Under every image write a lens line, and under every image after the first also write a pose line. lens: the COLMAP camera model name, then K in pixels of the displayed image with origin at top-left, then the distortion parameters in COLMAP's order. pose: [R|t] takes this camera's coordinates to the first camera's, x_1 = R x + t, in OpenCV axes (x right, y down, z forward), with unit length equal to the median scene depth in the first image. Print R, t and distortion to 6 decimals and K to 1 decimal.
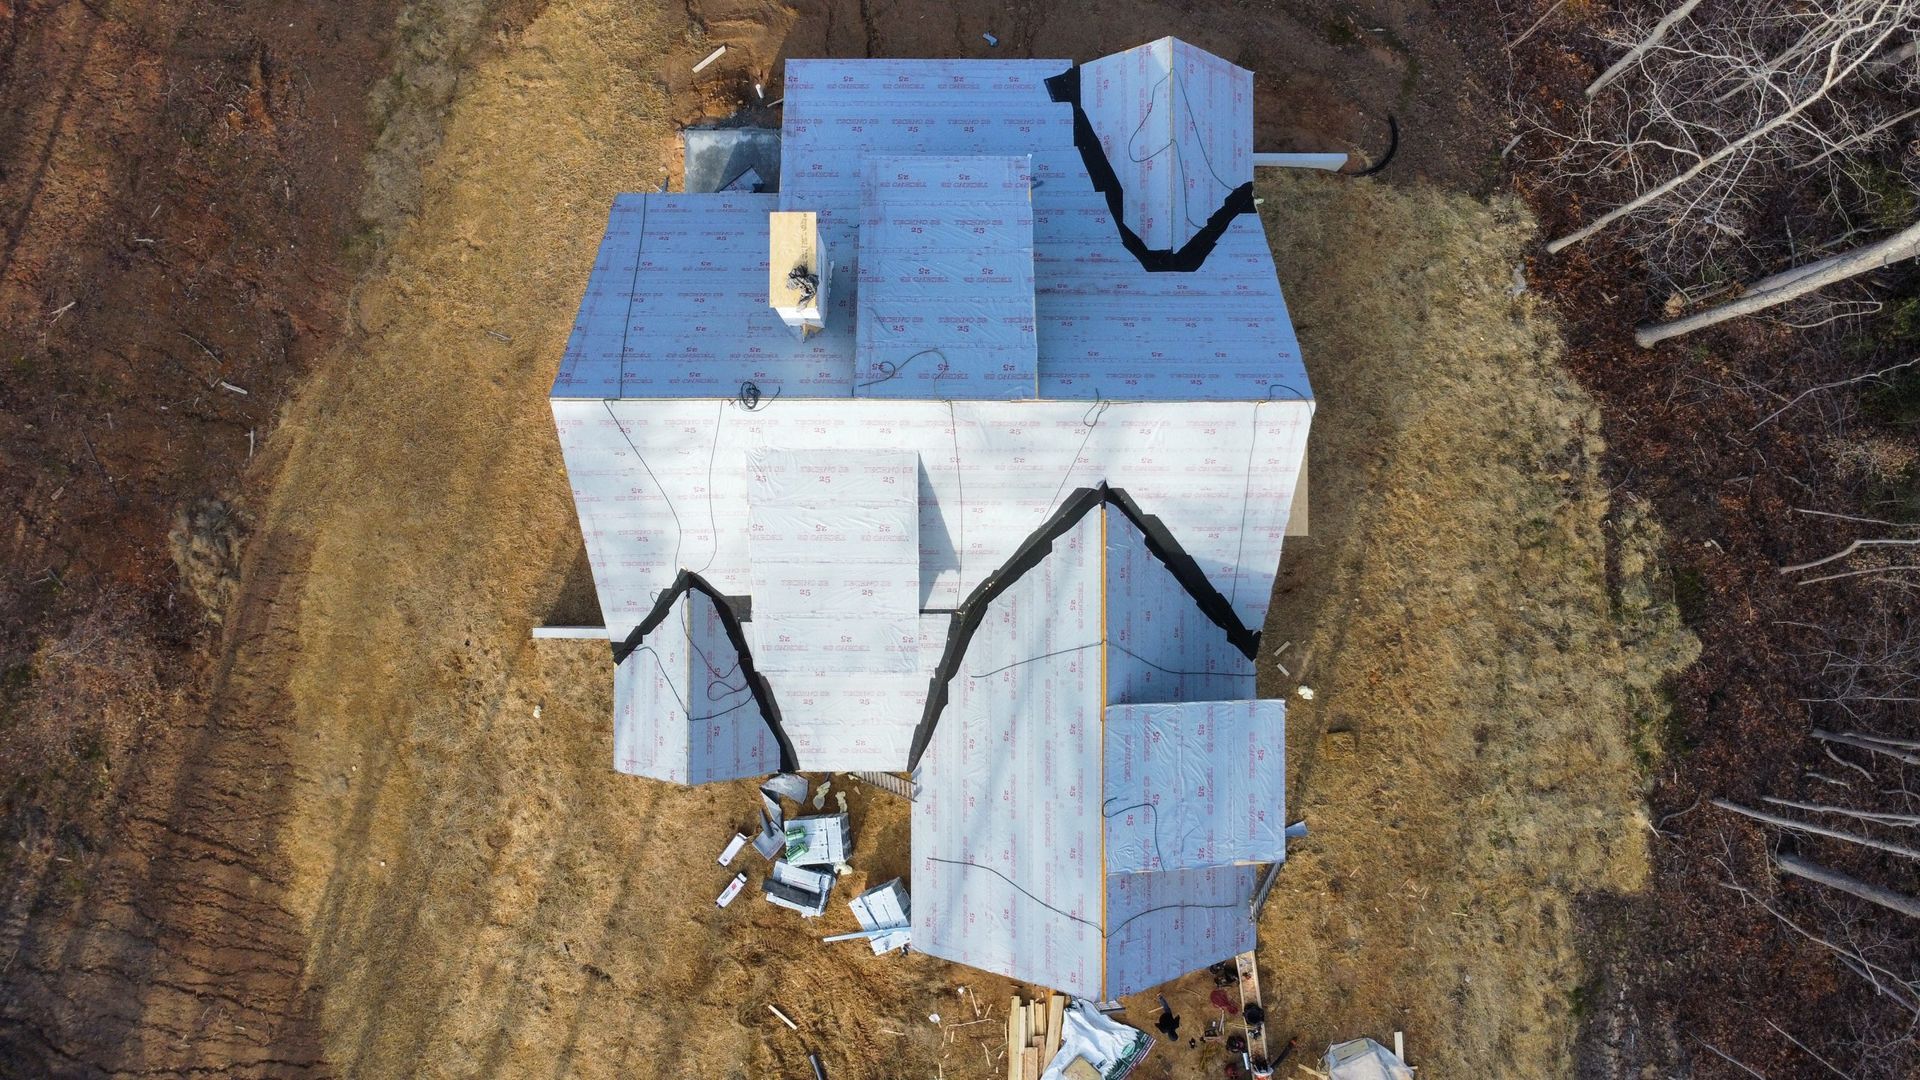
lens RADIAL K [[1390.7, 0, 954.2], [0, 1390.7, 540.4], [0, 0, 1]] dist [-0.032515, 0.003415]
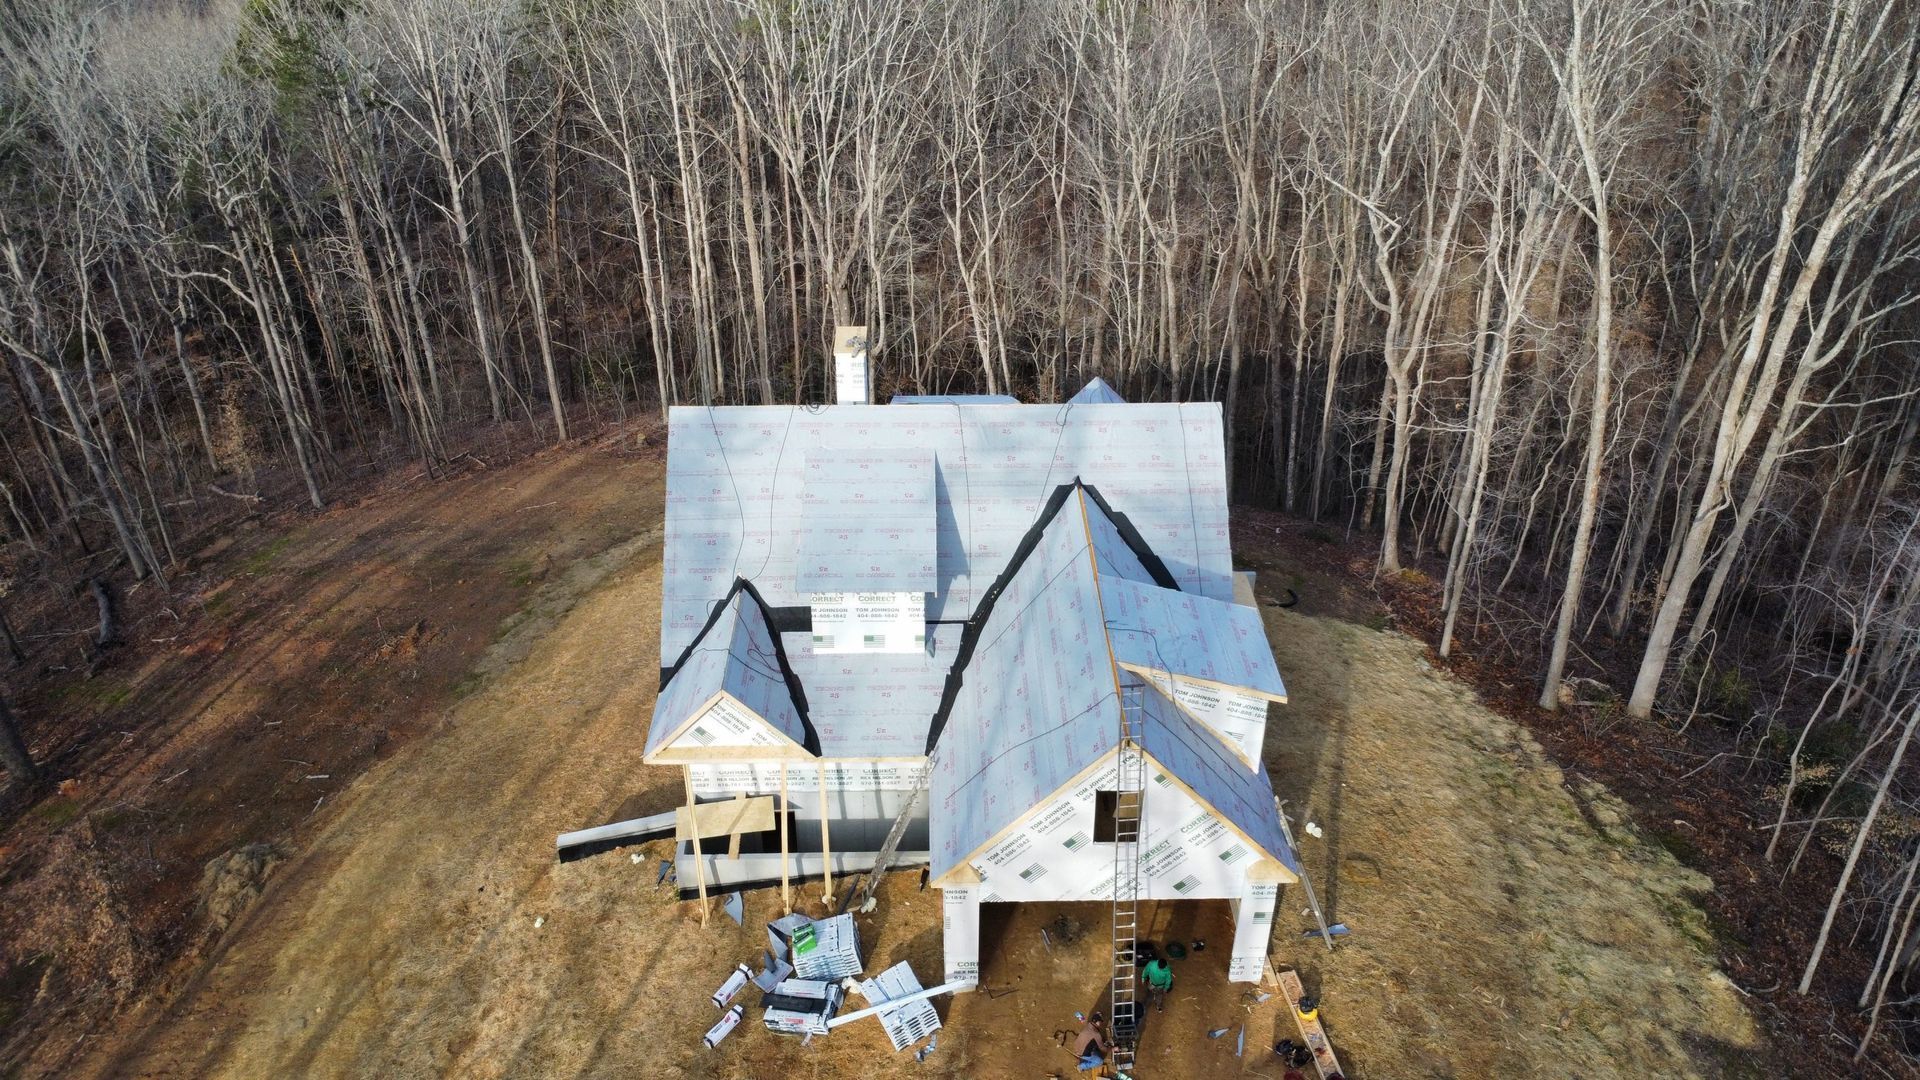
lens RADIAL K [[1390.7, 0, 962.3], [0, 1390.7, 541.4], [0, 0, 1]] dist [-0.032515, 0.003415]
pose [[0.999681, -0.017240, 0.018483, -0.022838], [0.024908, 0.547635, -0.836346, 0.962726], [0.004297, 0.836539, 0.547890, 0.302033]]
